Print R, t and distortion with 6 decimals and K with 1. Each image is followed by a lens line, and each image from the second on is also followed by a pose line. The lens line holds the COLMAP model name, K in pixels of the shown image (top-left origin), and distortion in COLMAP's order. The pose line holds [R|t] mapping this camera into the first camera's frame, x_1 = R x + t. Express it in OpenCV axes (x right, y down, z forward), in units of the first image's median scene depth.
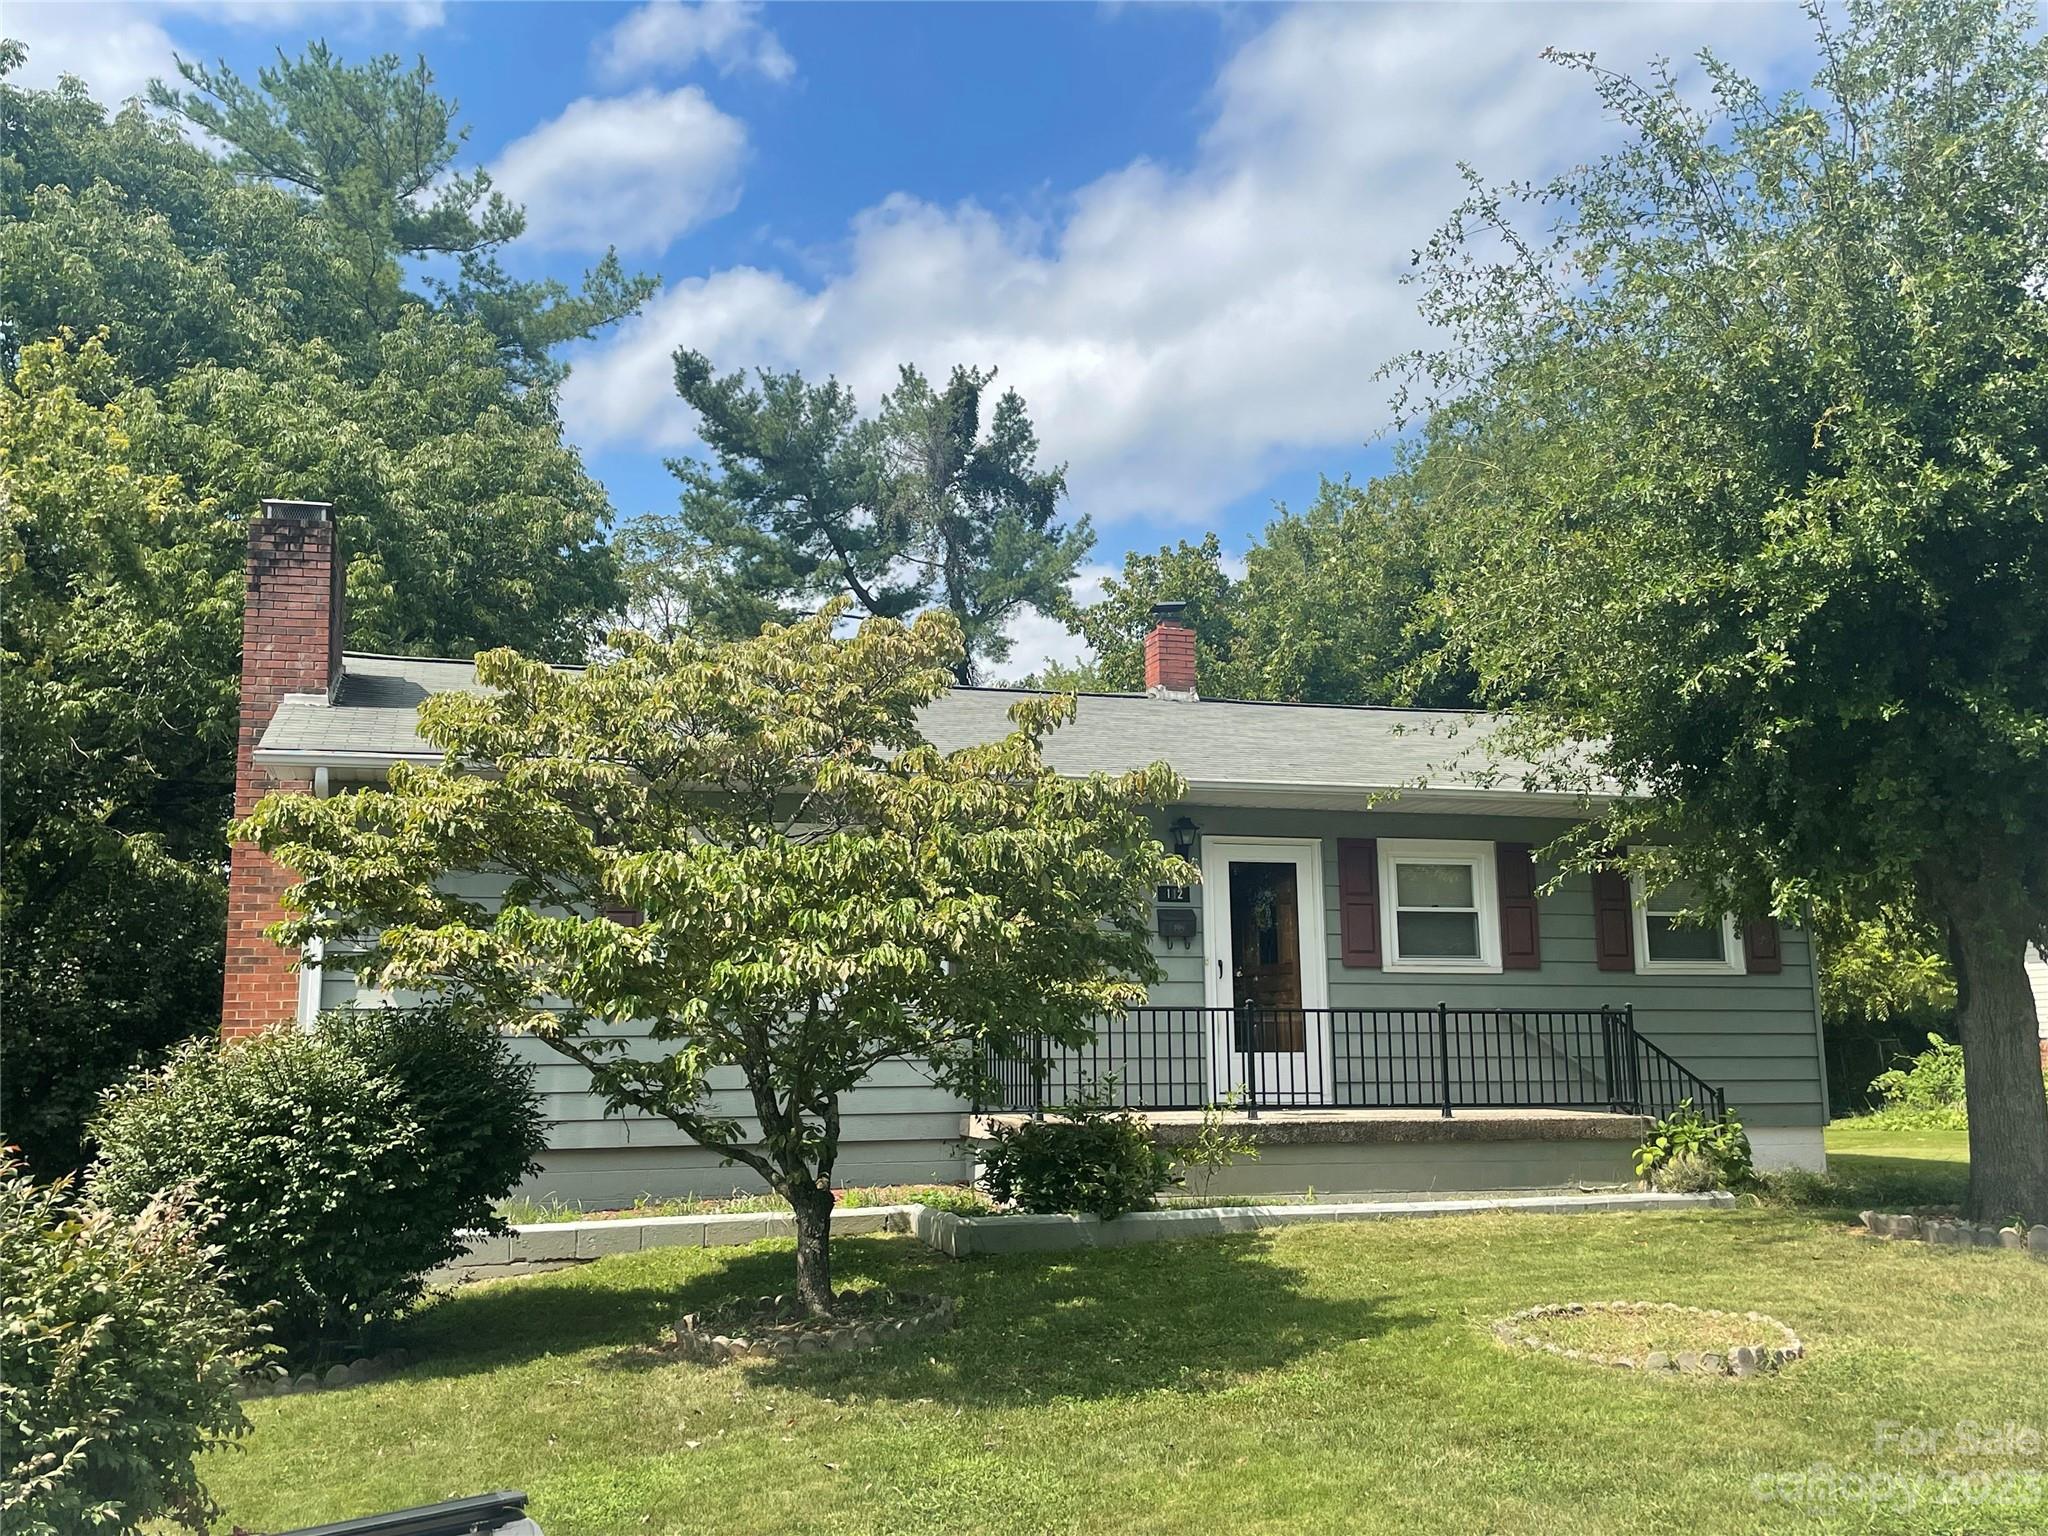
lens RADIAL K [[1952.6, 0, 1064.7], [0, 1952.6, 738.5], [0, 0, 1]] dist [0.049848, 0.000000]
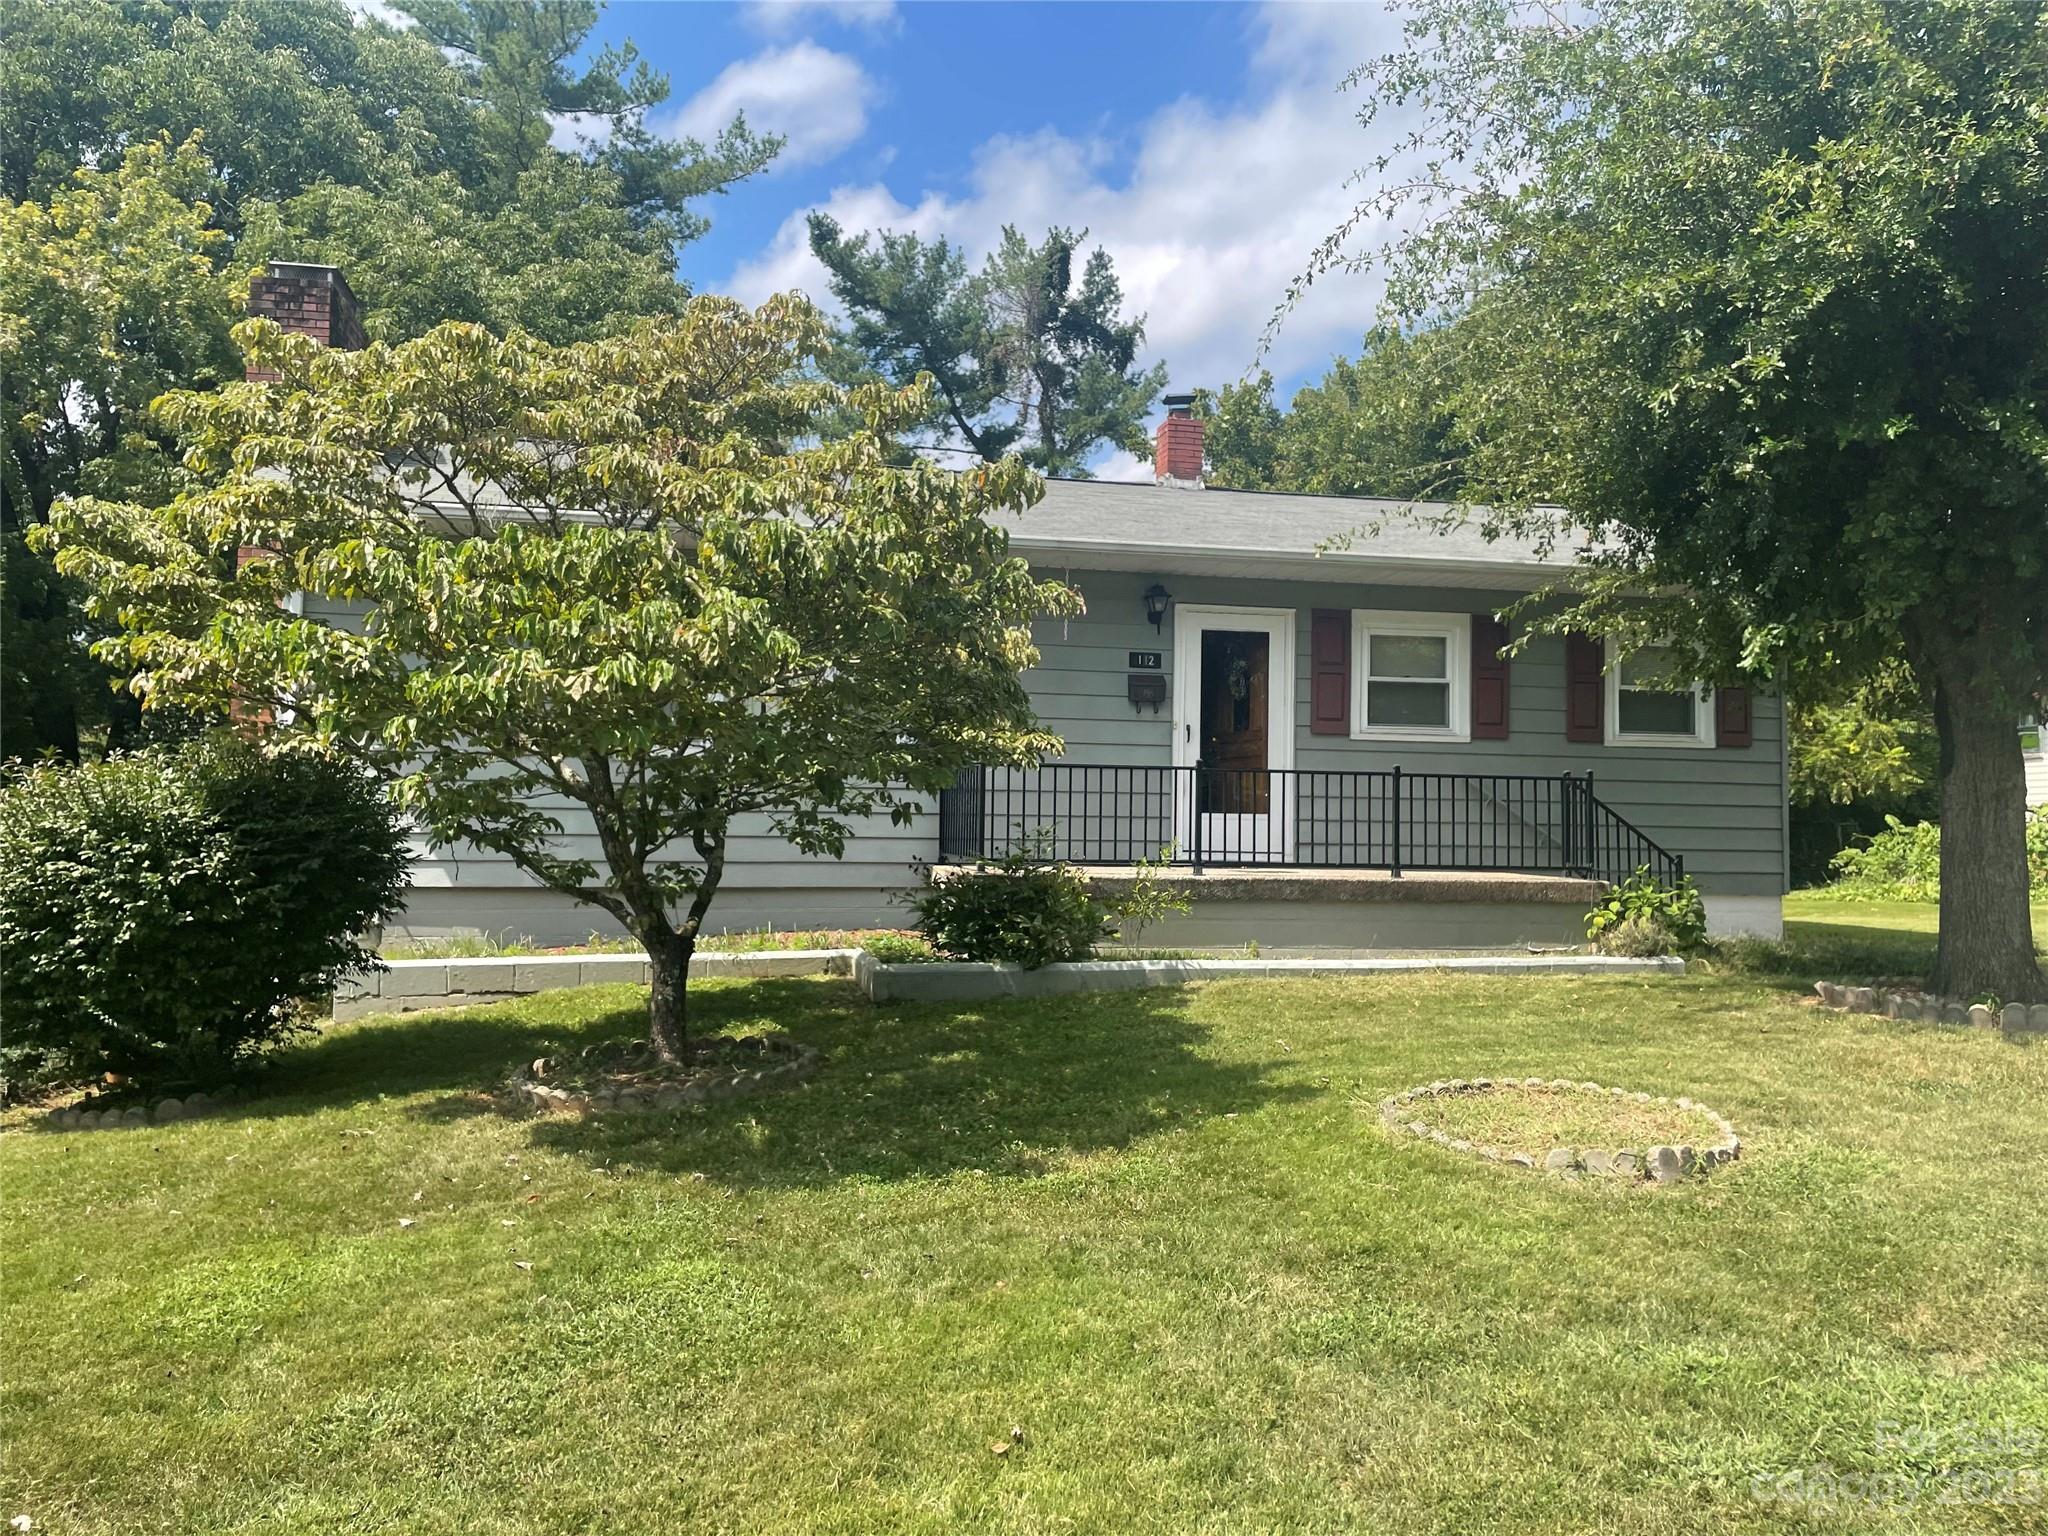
lens RADIAL K [[1571.5, 0, 1053.8], [0, 1571.5, 770.8], [0, 0, 1]] dist [0.087367, -0.117821]
pose [[0.997428, 0.019346, -0.069019, 0.081884], [-0.010542, 0.992011, 0.125709, 0.042840], [0.070900, -0.124658, 0.989663, 0.211720]]
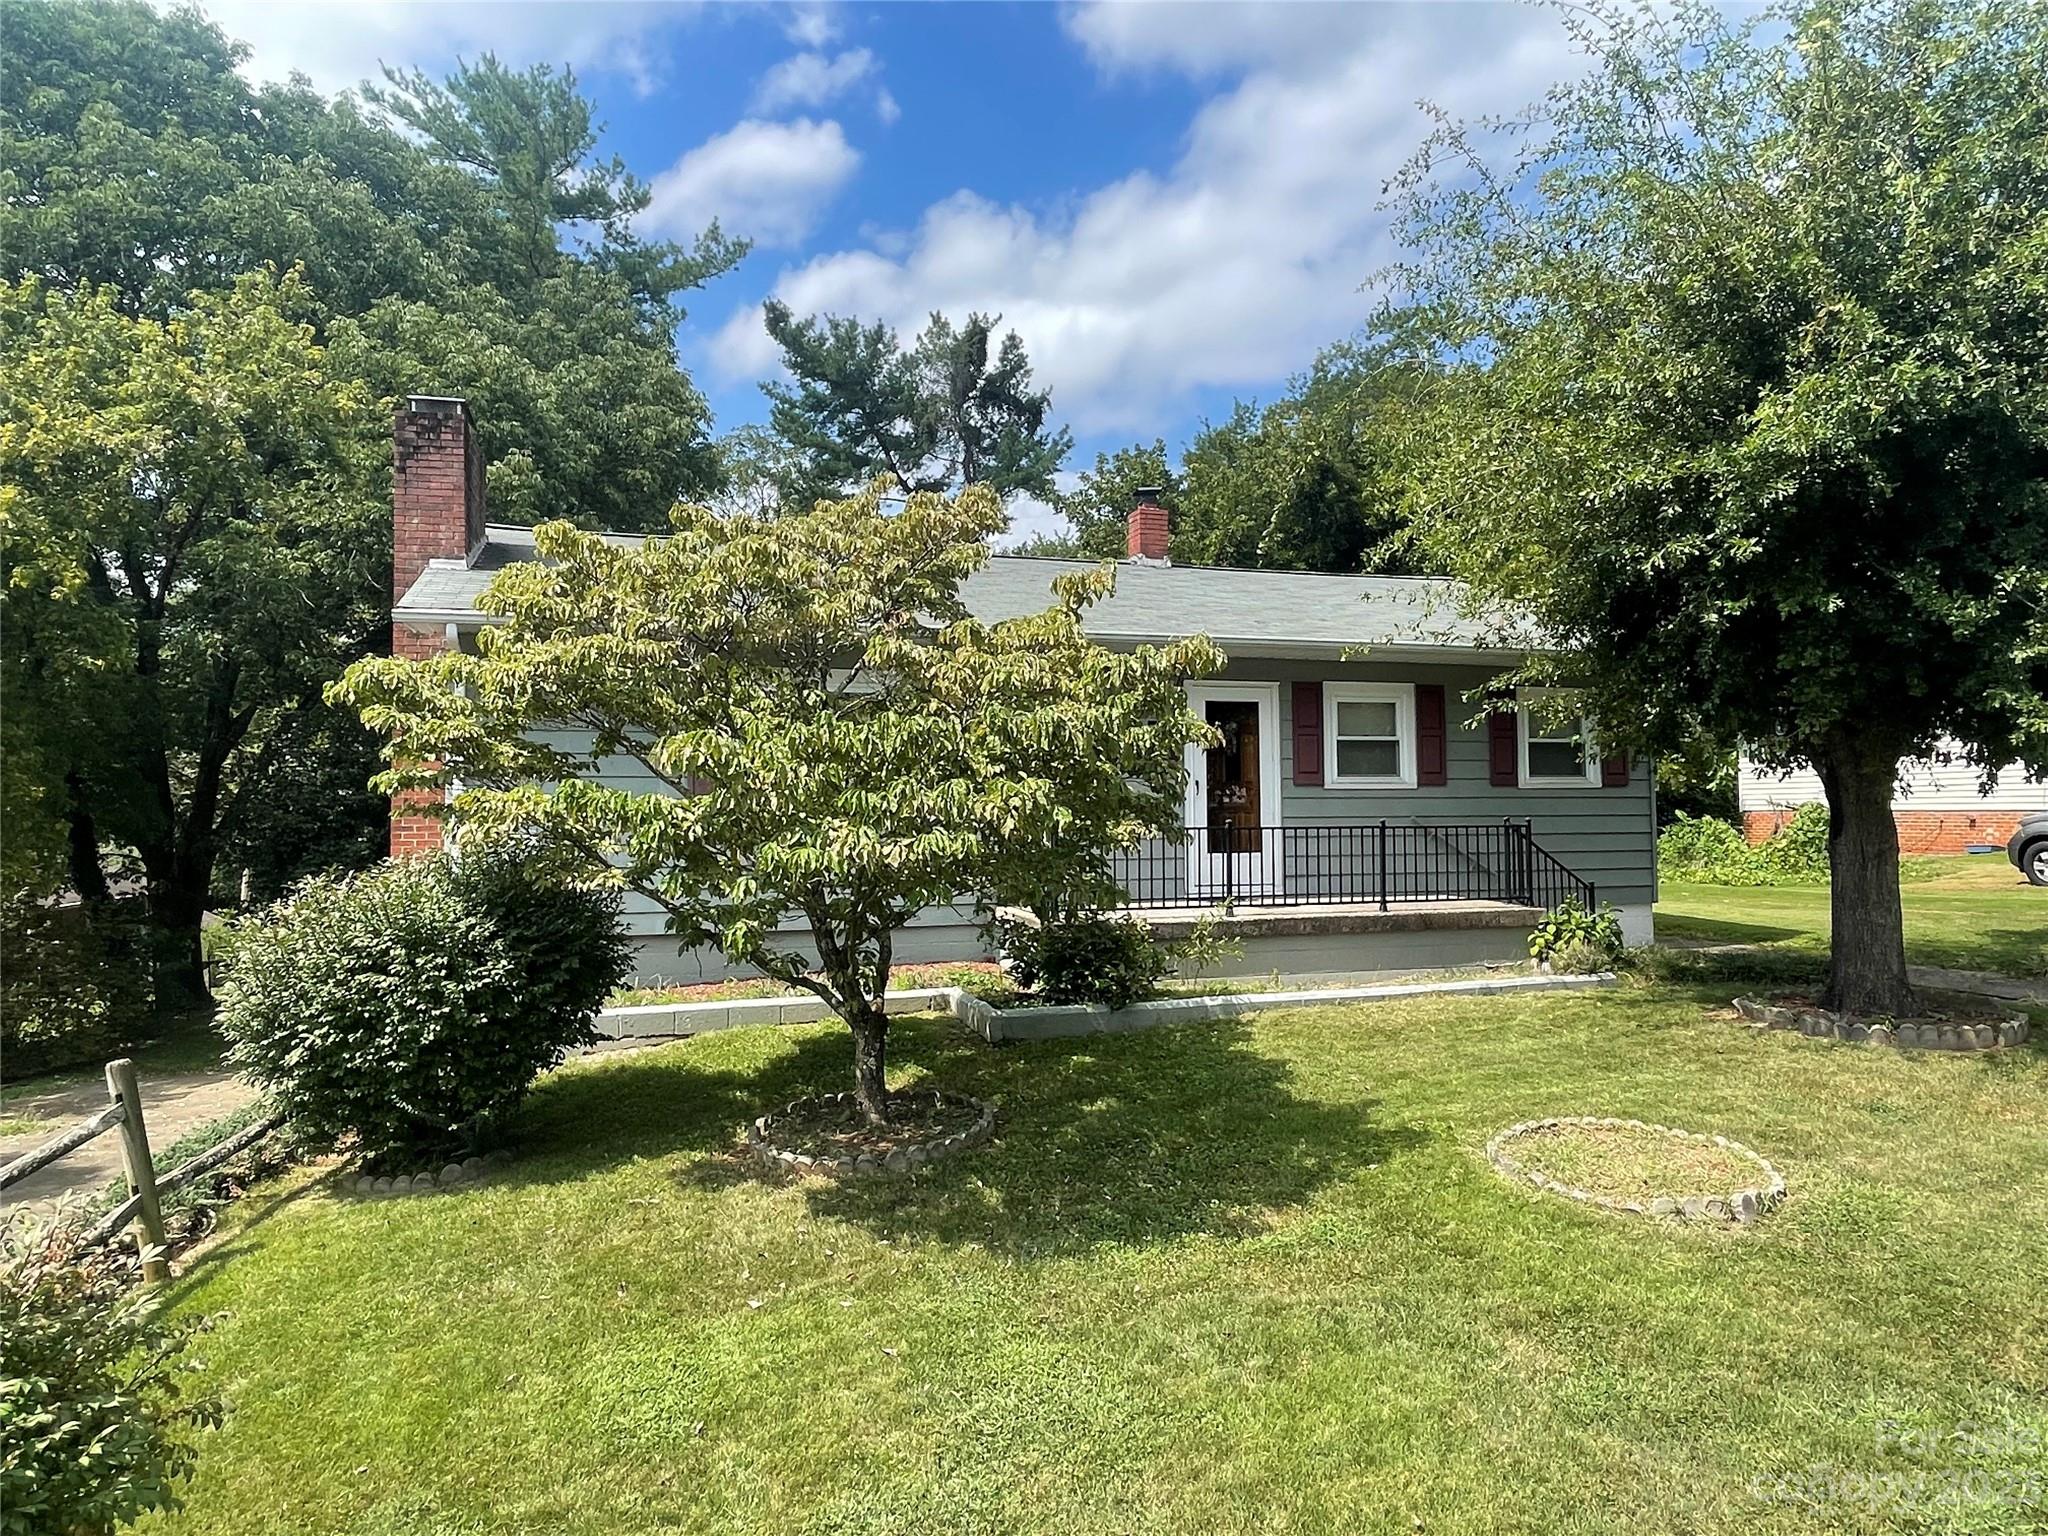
lens RADIAL K [[1328.9, 0, 1048.6], [0, 1328.9, 758.5], [0, 0, 1]] dist [-0.005910, 0.004659]
pose [[0.999971, 0.005396, 0.005442, -0.023571], [-0.006051, 0.991679, 0.128592, -0.009567], [-0.004703, -0.128621, 0.991683, 0.205282]]
